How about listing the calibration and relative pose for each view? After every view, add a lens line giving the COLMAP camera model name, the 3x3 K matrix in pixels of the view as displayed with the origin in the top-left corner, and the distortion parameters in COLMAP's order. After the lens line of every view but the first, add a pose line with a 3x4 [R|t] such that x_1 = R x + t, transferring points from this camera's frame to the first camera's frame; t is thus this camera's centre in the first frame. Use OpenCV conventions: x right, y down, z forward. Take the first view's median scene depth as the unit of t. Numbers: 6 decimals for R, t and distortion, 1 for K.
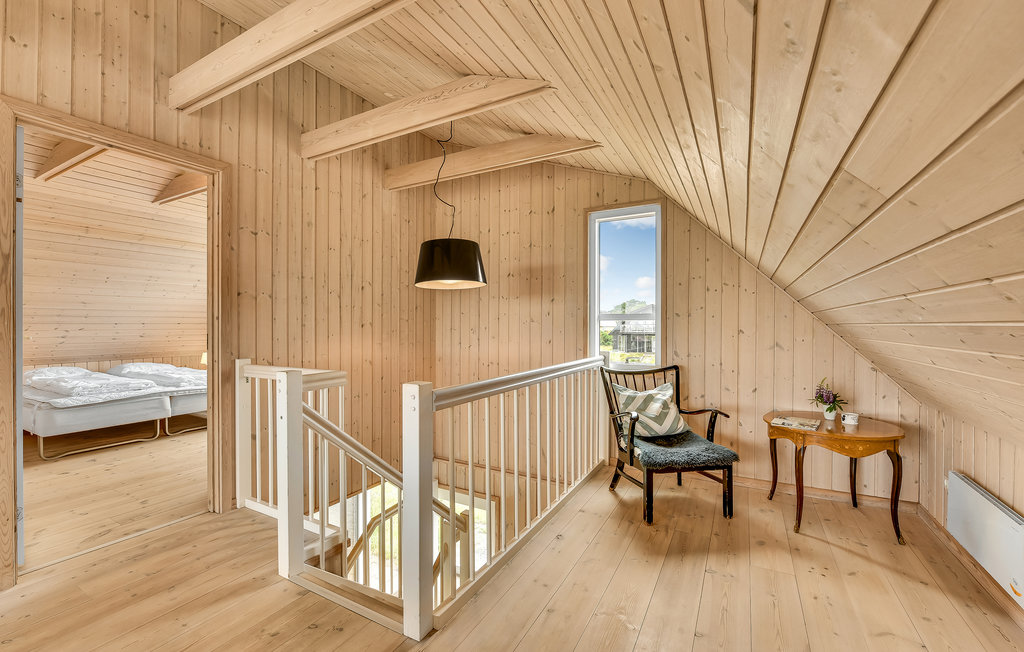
lens RADIAL K [[422.8, 0, 506.3], [0, 422.8, 325.0], [0, 0, 1]] dist [-0.012007, 0.000085]
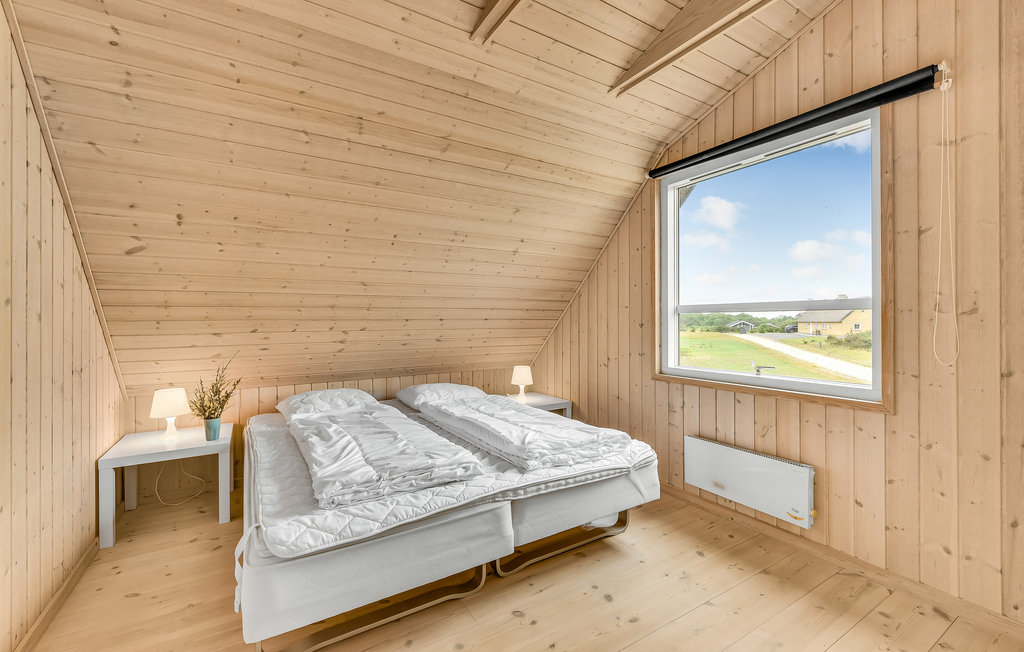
lens RADIAL K [[422.8, 0, 506.3], [0, 422.8, 325.0], [0, 0, 1]] dist [-0.012007, 0.000085]
pose [[0.870112, 0.004114, -0.492836, -0.544698], [0.001676, 0.999935, 0.011307, -0.002593], [0.492851, -0.010664, 0.870048, 0.580174]]
